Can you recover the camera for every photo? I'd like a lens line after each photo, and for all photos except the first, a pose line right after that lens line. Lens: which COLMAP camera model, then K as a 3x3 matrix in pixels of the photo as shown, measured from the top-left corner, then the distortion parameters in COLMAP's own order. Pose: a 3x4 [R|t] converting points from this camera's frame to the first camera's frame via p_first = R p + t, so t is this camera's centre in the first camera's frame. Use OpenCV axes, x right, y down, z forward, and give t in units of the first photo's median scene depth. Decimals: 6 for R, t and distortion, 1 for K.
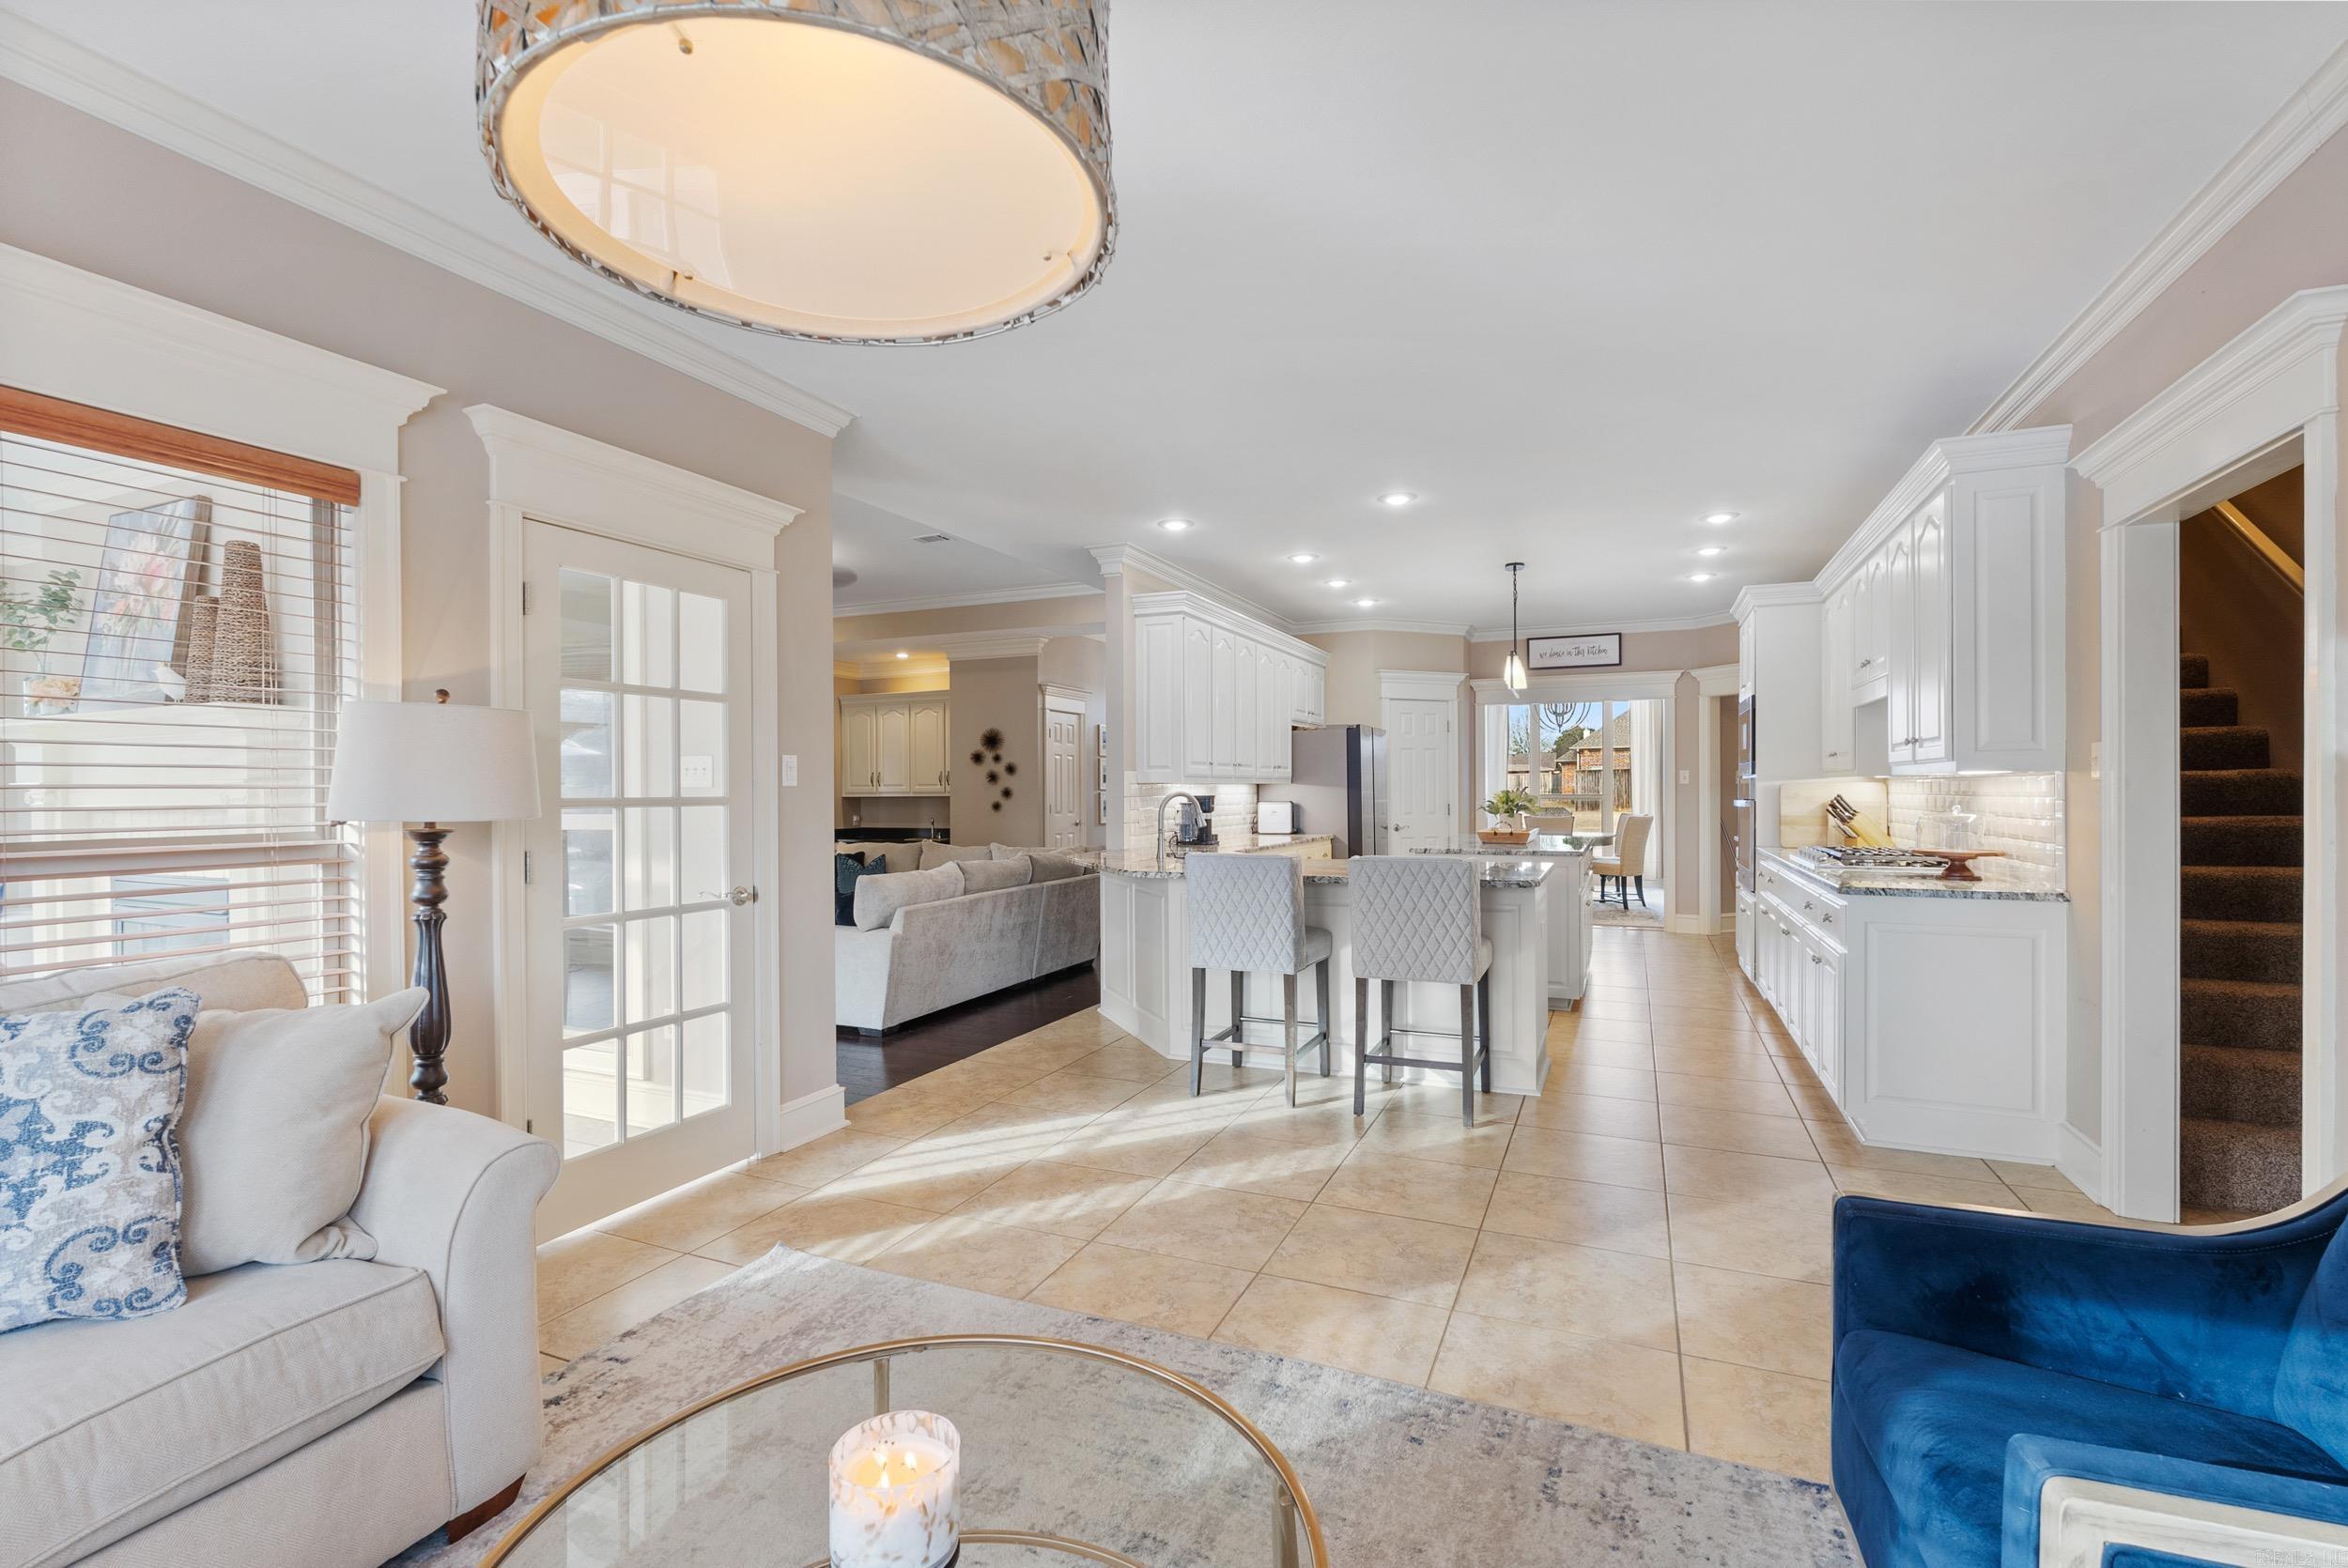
lens RADIAL K [[1042.5, 0, 1184.0], [0, 1042.5, 786.0], [0, 0, 1]] dist [-0.004193, 0.001078]
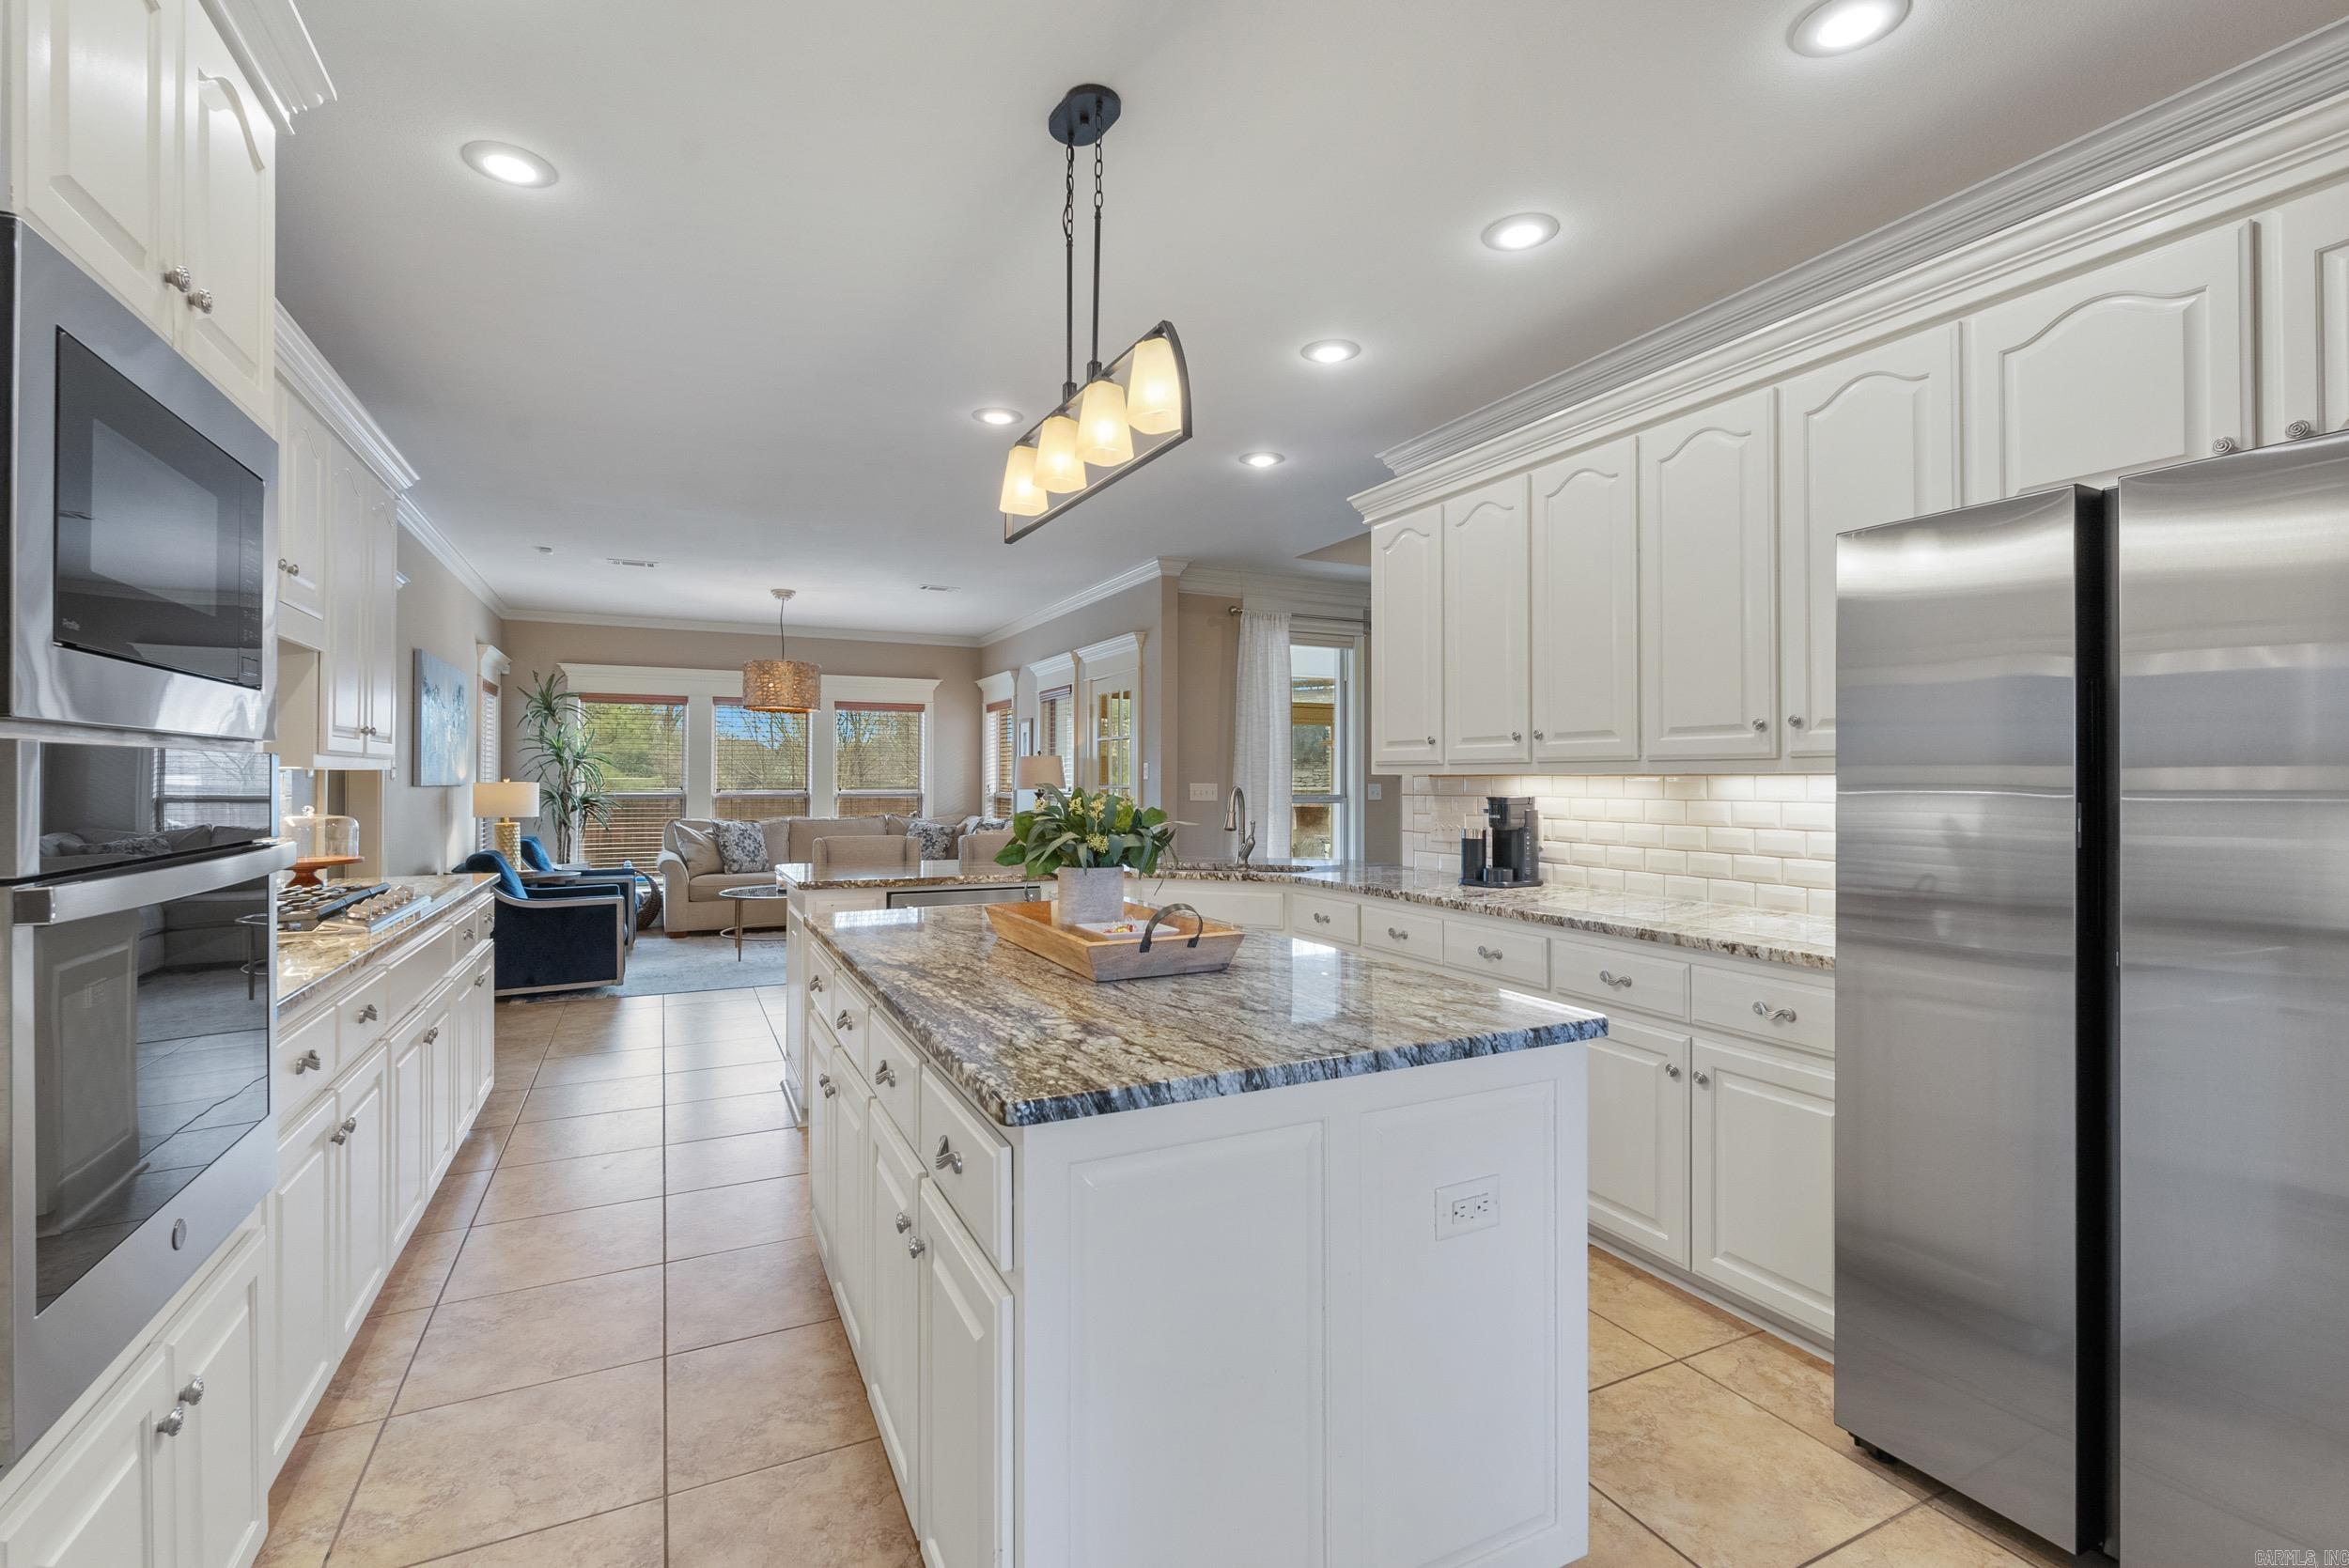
lens RADIAL K [[1043.1, 0, 1181.7], [0, 1043.1, 773.6], [0, 0, 1]] dist [-0.004193, 0.001078]
pose [[-0.656101, -0.005738, -0.754651, 0.516602], [-0.000850, 0.999976, -0.006865, 0.000214], [0.754672, -0.003863, -0.656090, 1.167524]]
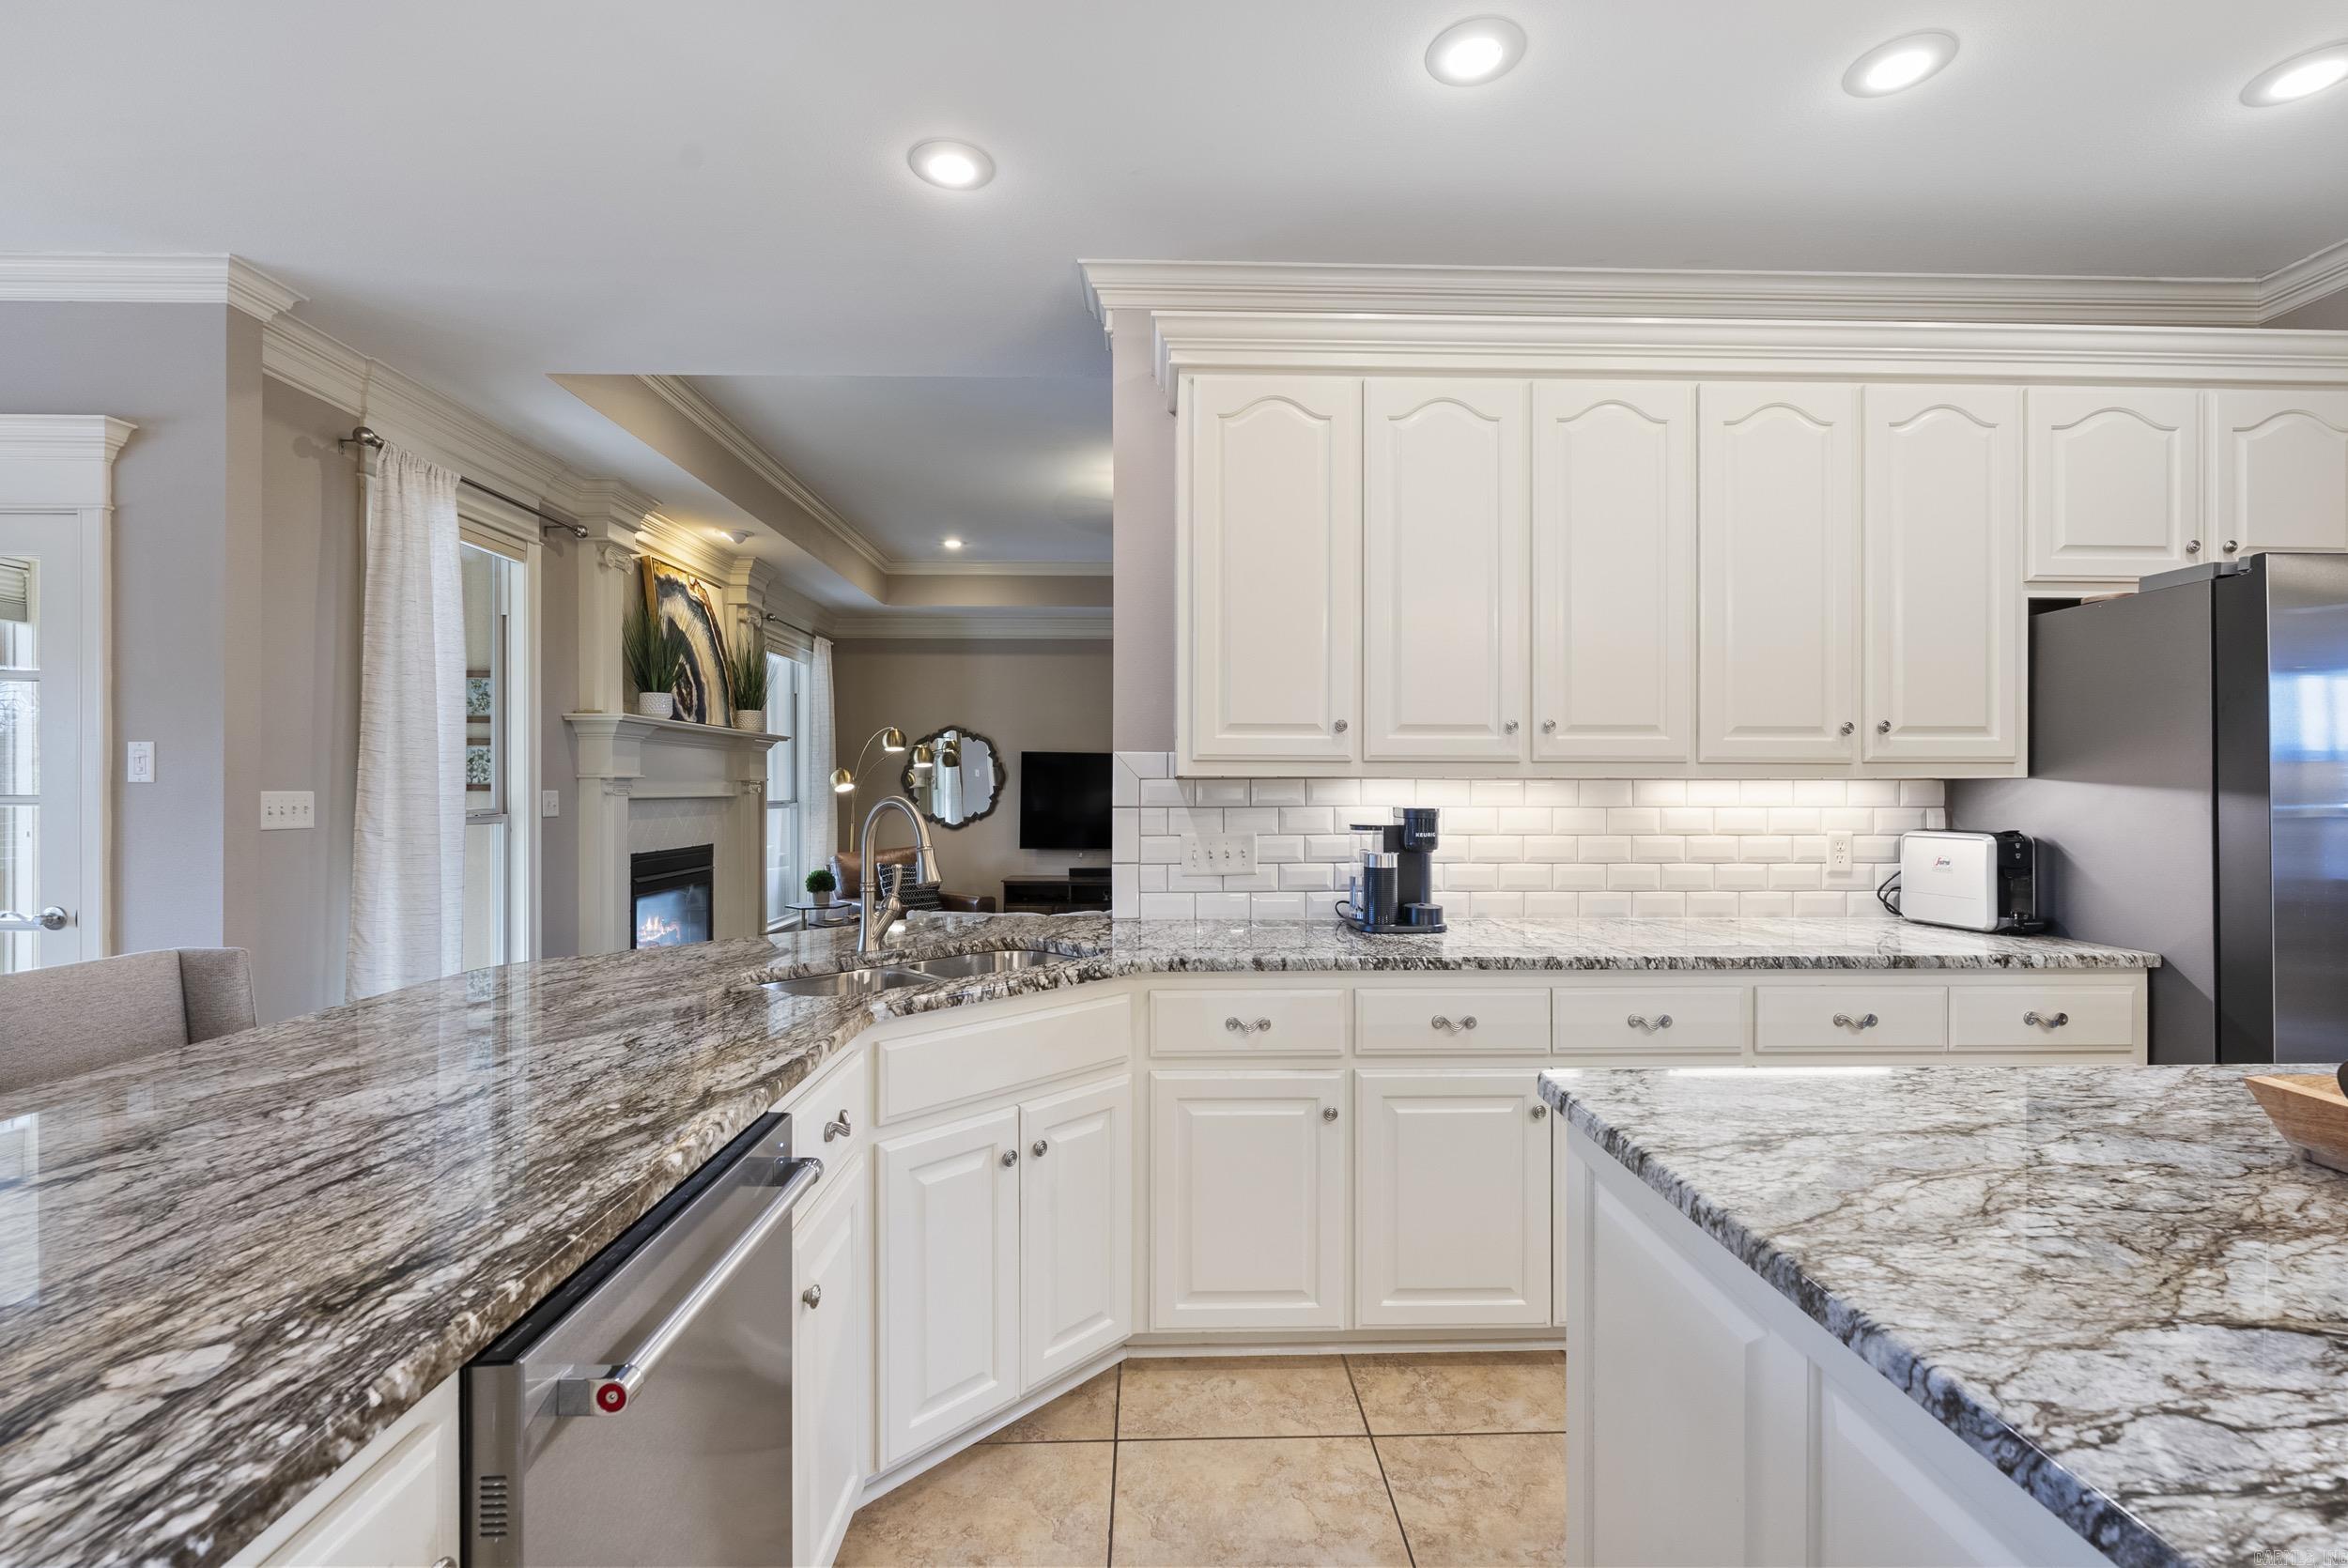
lens RADIAL K [[1042.5, 0, 1170.5], [0, 1042.5, 781.8], [0, 0, 1]] dist [-0.004193, 0.001078]
pose [[0.400423, -0.002112, -0.916328, 0.334378], [-0.000802, 0.999996, -0.002655, -0.000219], [0.916330, 0.001798, 0.400419, 0.712630]]
